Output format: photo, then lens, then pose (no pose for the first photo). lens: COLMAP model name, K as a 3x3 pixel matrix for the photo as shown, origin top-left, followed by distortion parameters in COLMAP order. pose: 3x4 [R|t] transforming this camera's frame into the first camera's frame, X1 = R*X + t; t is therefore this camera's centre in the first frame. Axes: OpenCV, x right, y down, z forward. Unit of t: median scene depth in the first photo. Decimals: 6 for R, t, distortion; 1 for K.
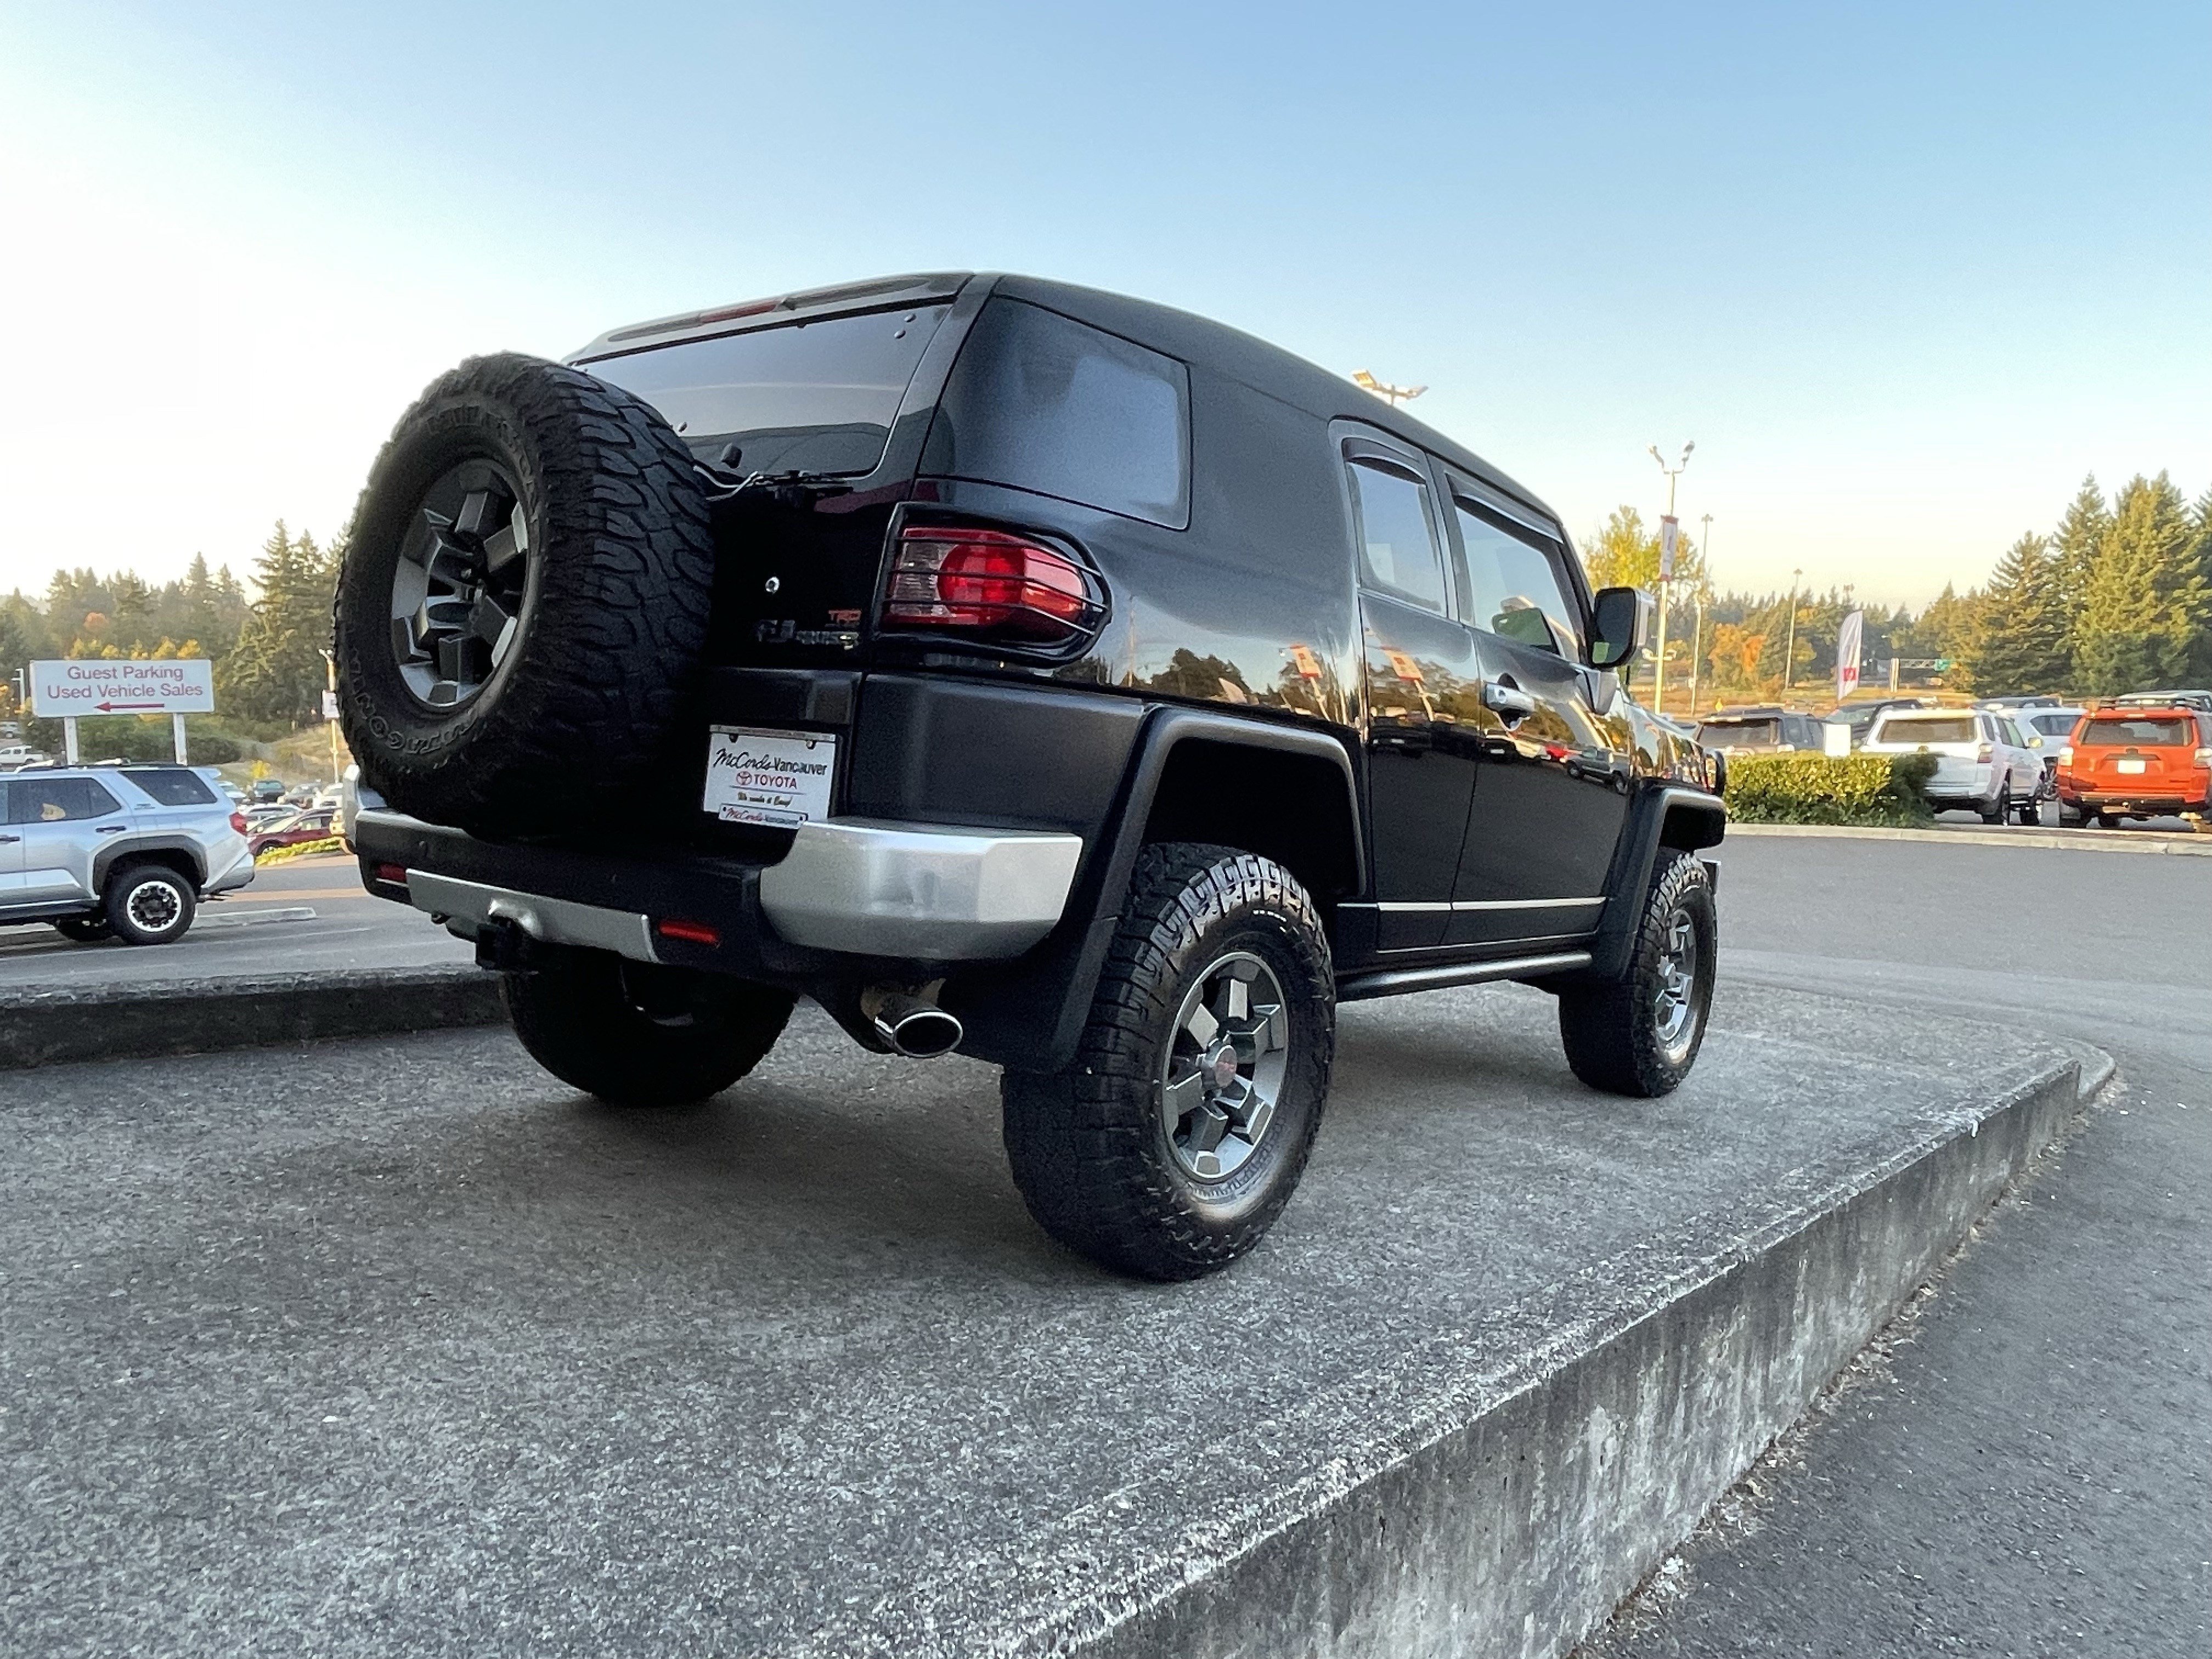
lens RADIAL K [[1587.9, 0, 1066.9], [0, 1587.9, 831.9], [0, 0, 1]] dist [0.020751, -0.026289]
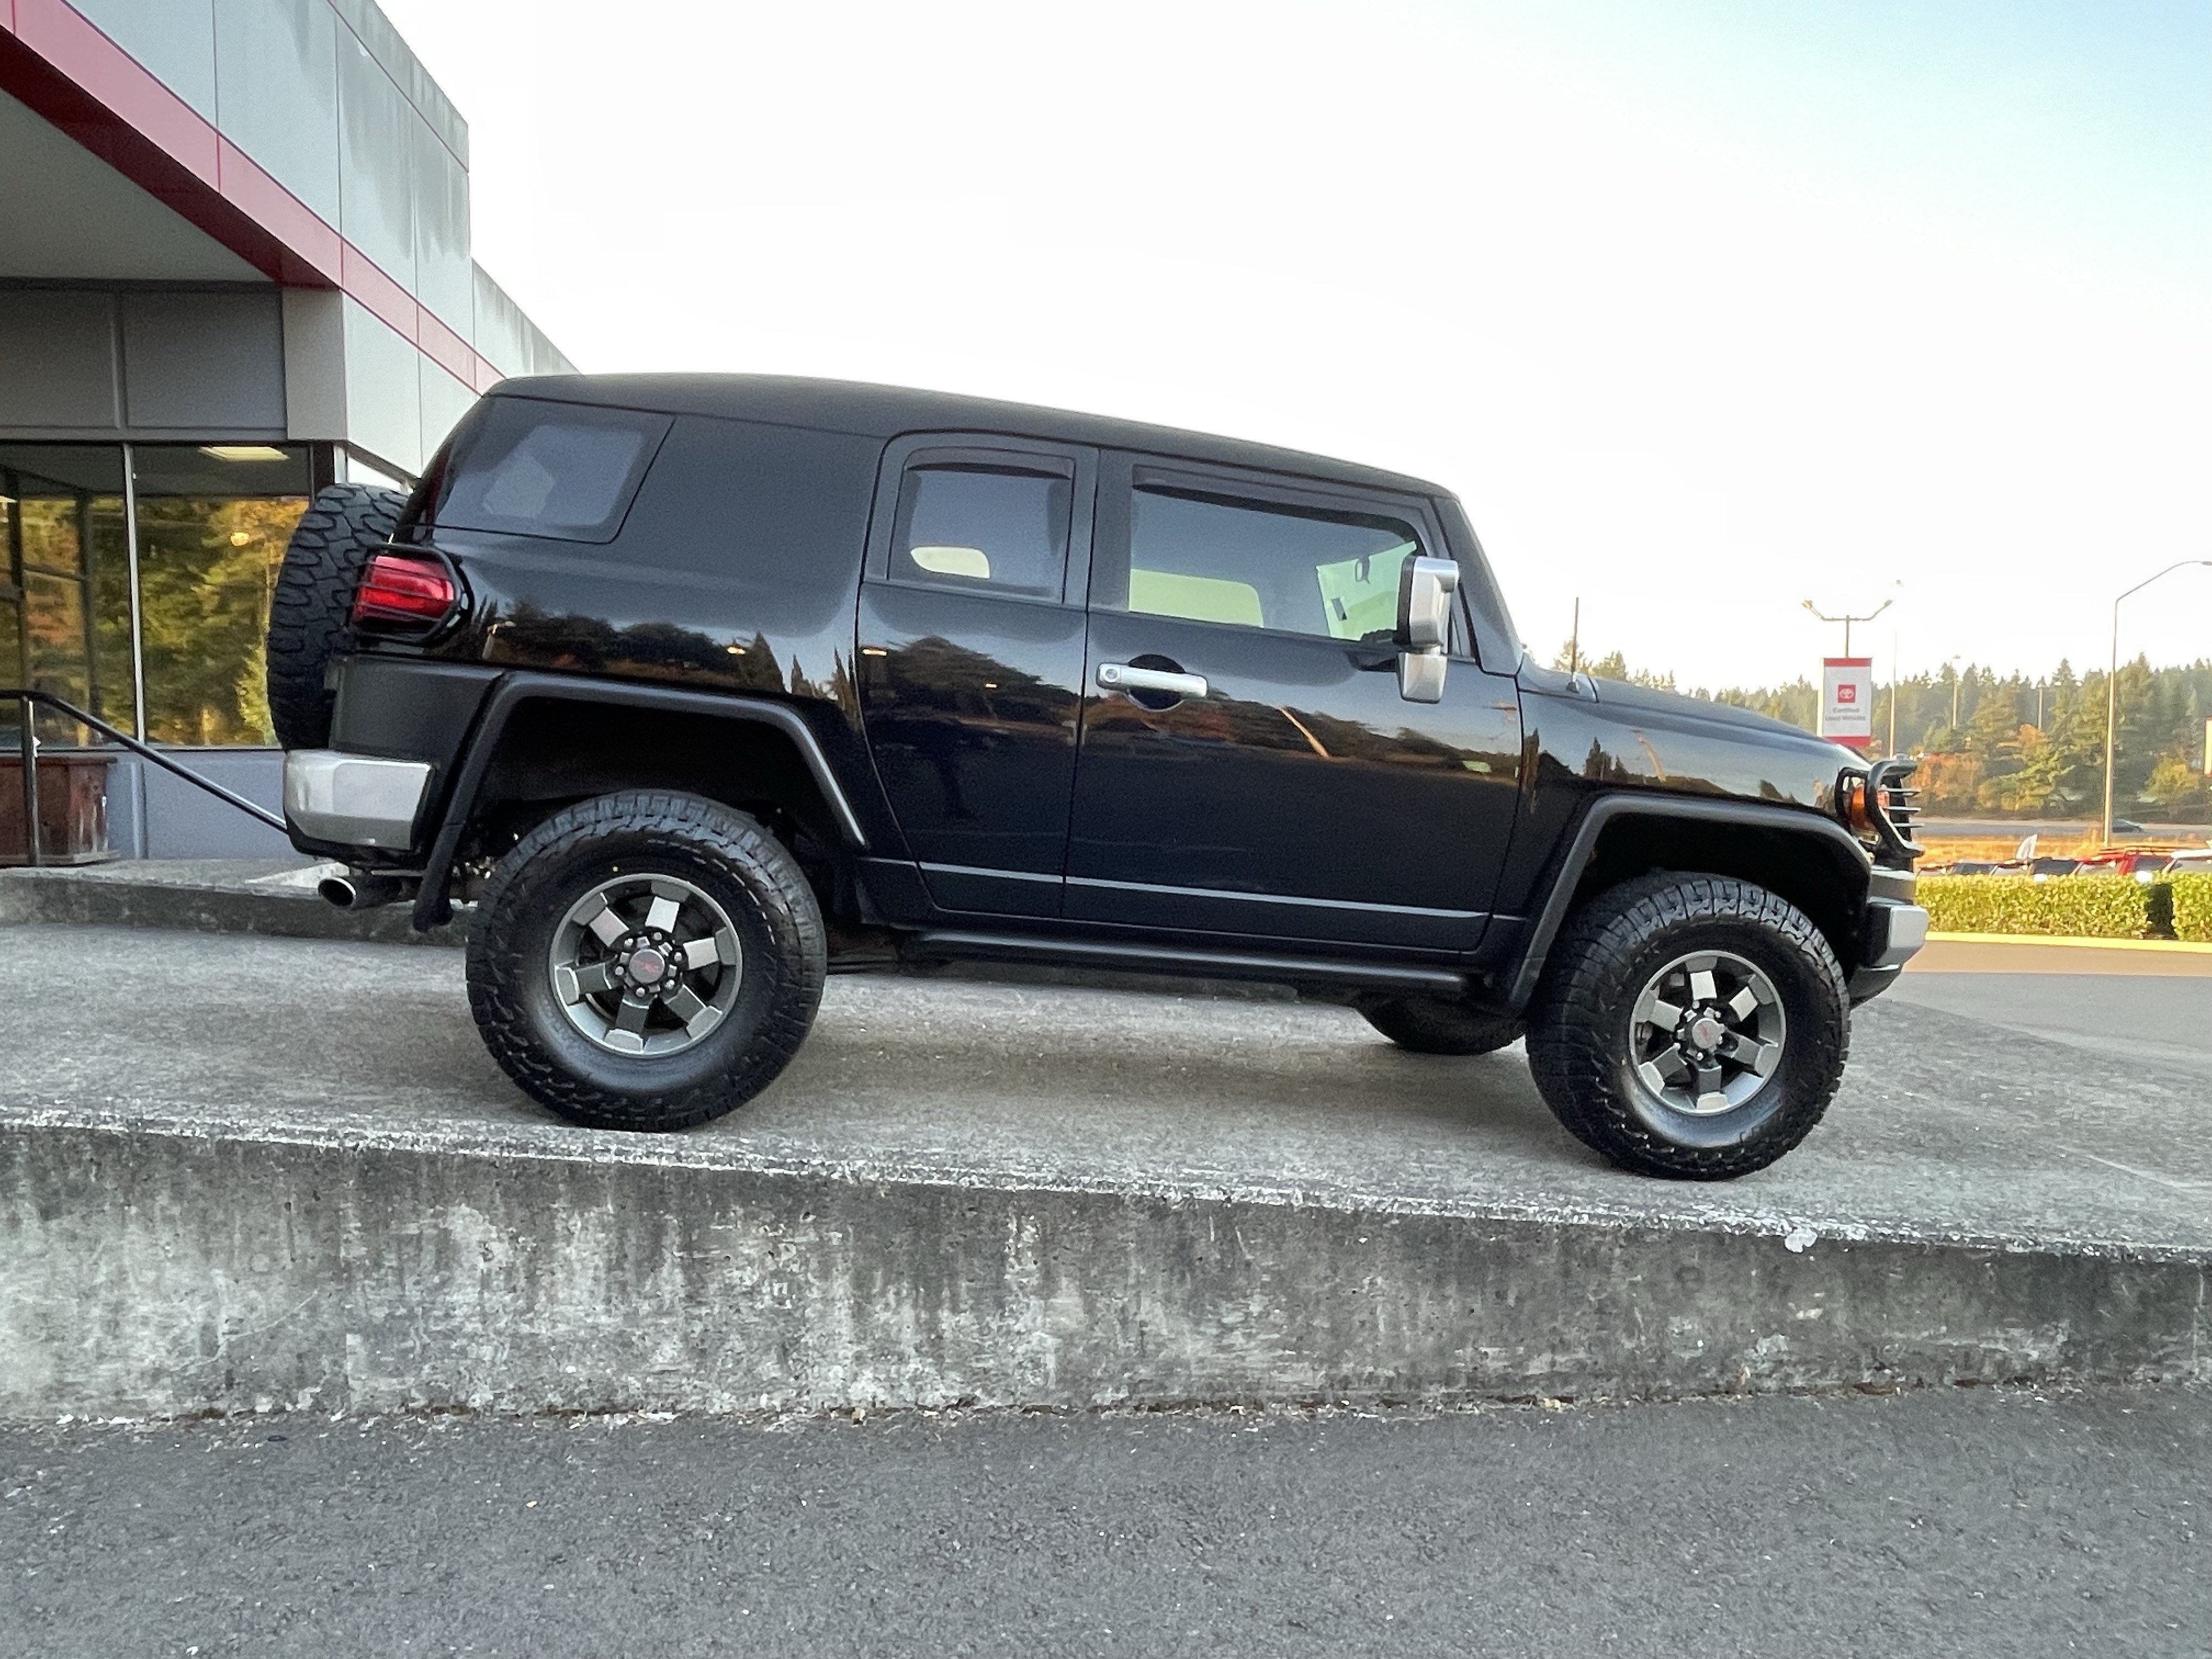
lens RADIAL K [[1587.9, 0, 1102.3], [0, 1587.9, 828.8], [0, 0, 1]] dist [0.020751, -0.026289]
pose [[0.713233, 0.012779, -0.700810, 1.264892], [-0.065063, 0.996724, -0.048042, 0.079630], [0.697900, 0.079862, 0.711728, 0.362331]]
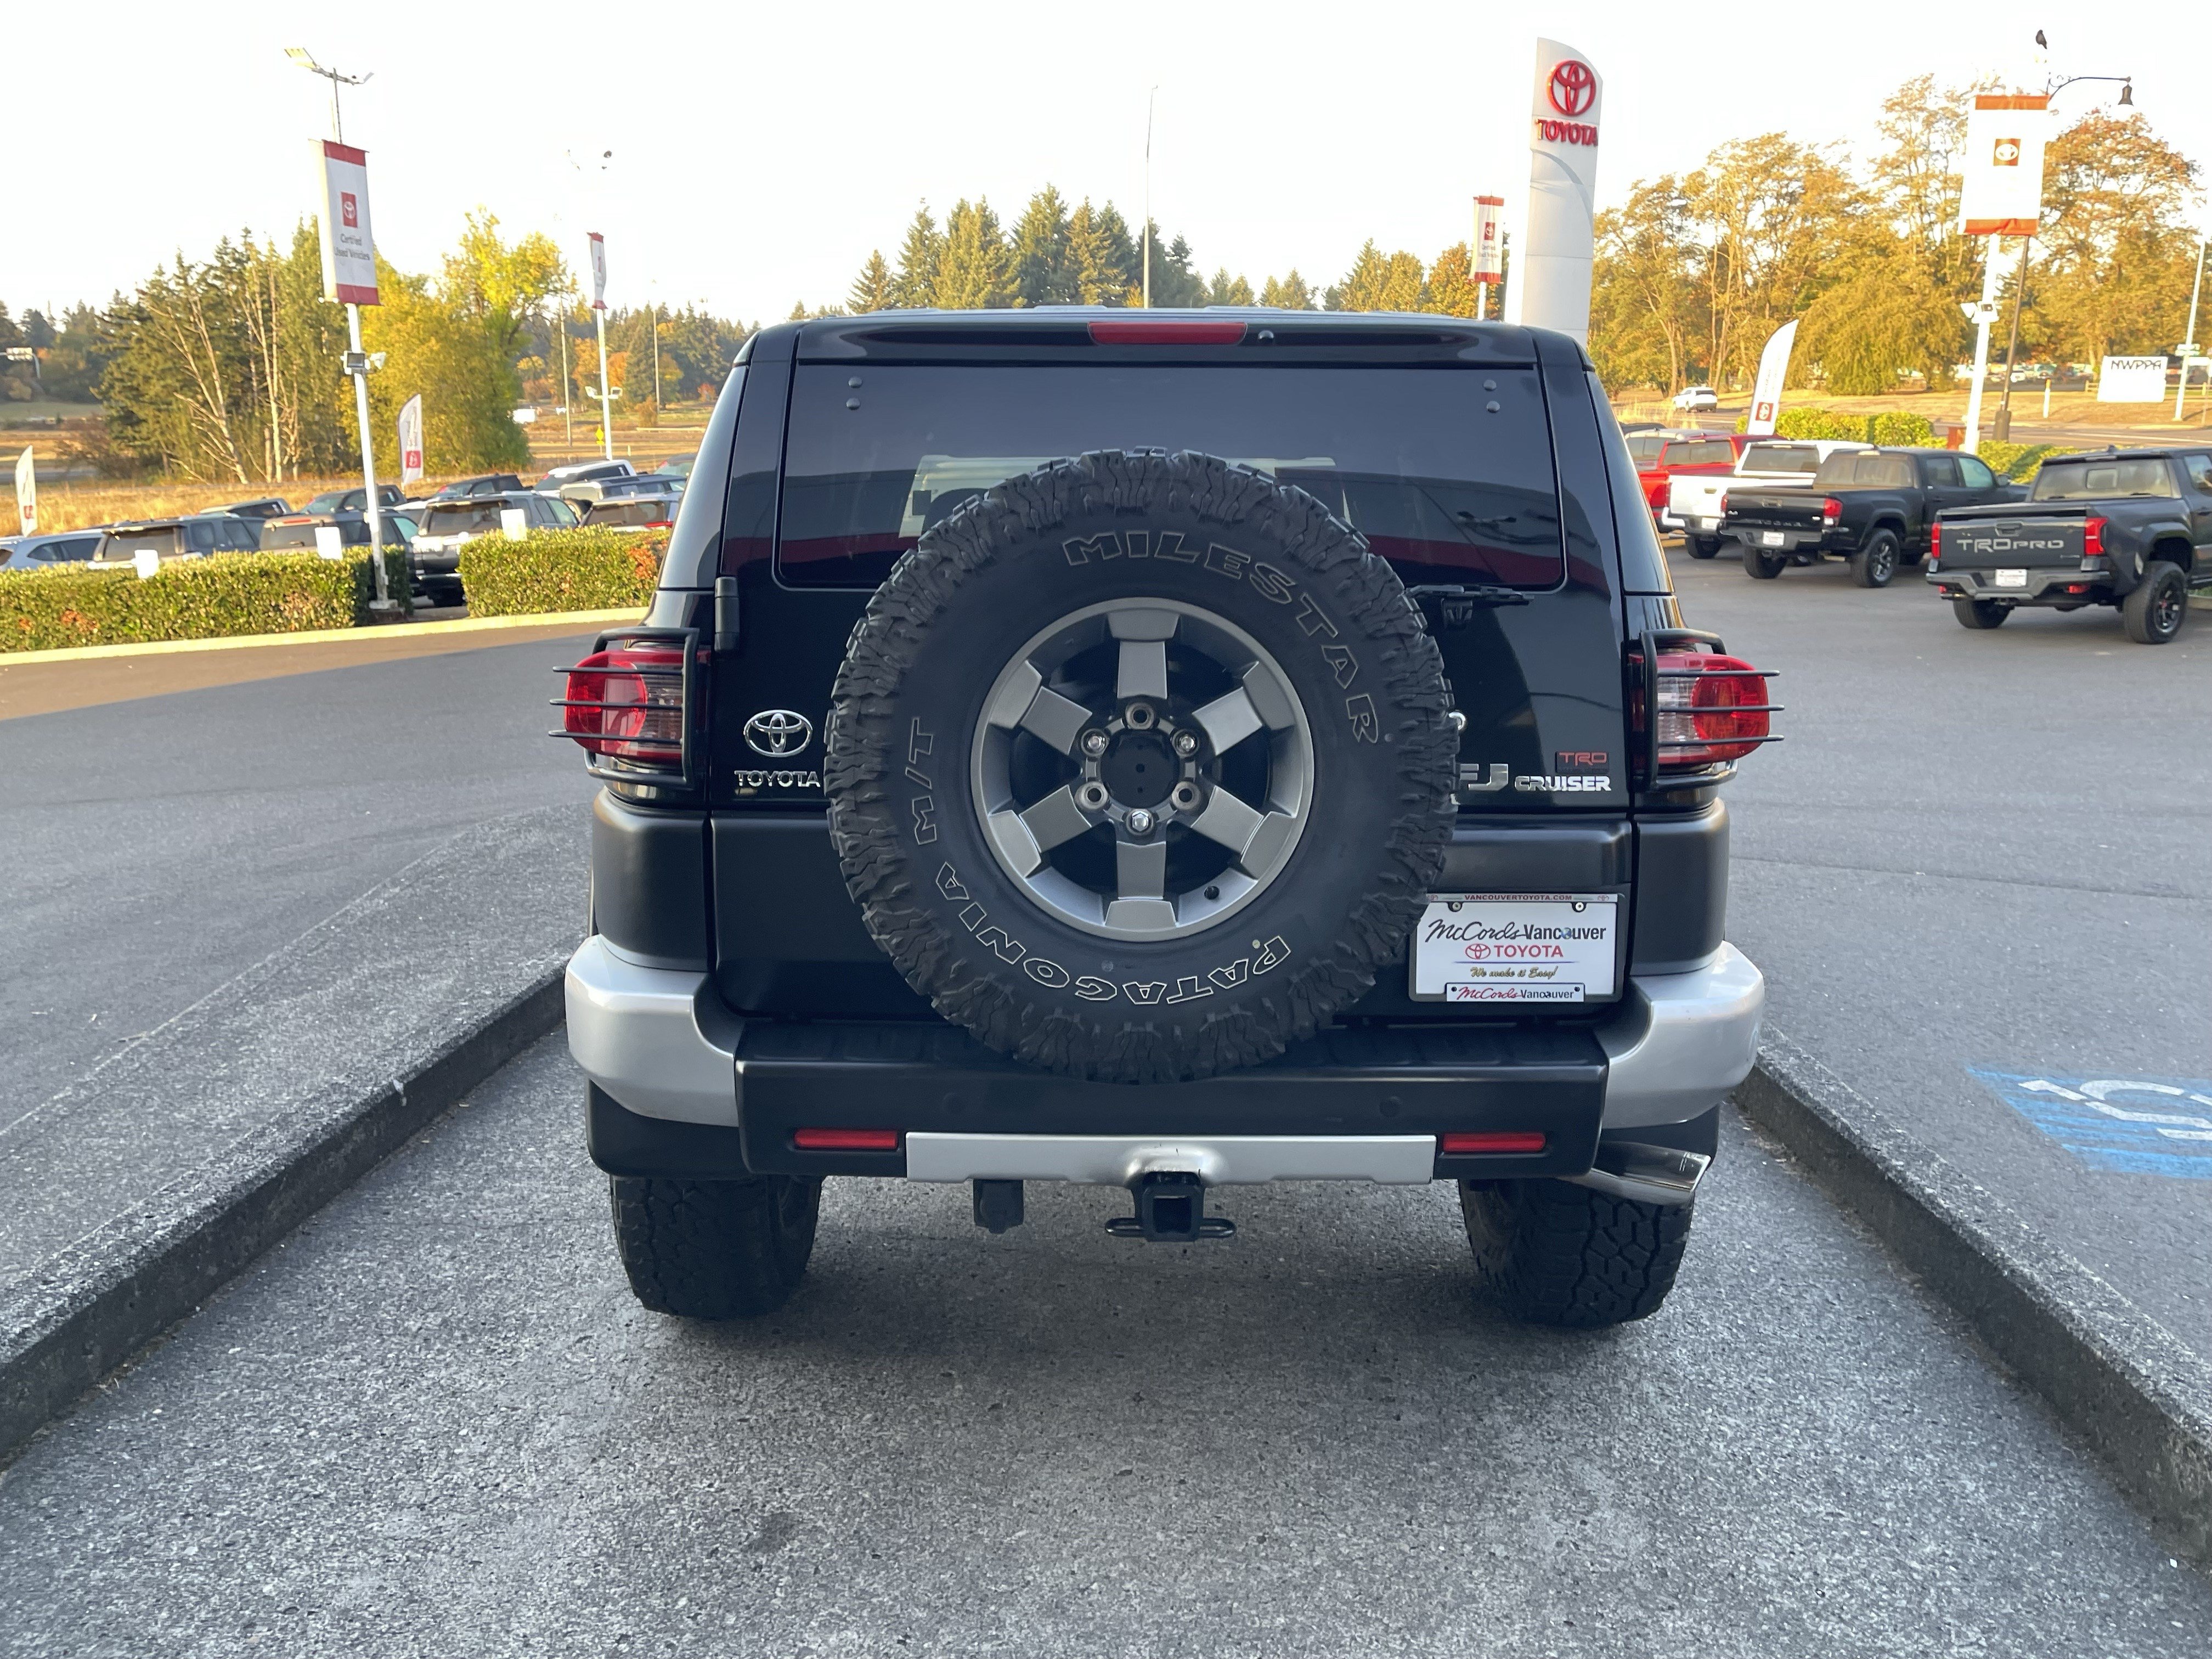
lens RADIAL K [[1800.9, 0, 1062.4], [0, 1800.9, 781.1], [0, 0, 1]] dist [0.058248, -0.050392]
pose [[0.771406, -0.156339, 0.616839, -0.882287], [0.080566, 0.985545, 0.149034, -0.263992], [-0.631222, -0.065269, 0.772851, 0.345118]]
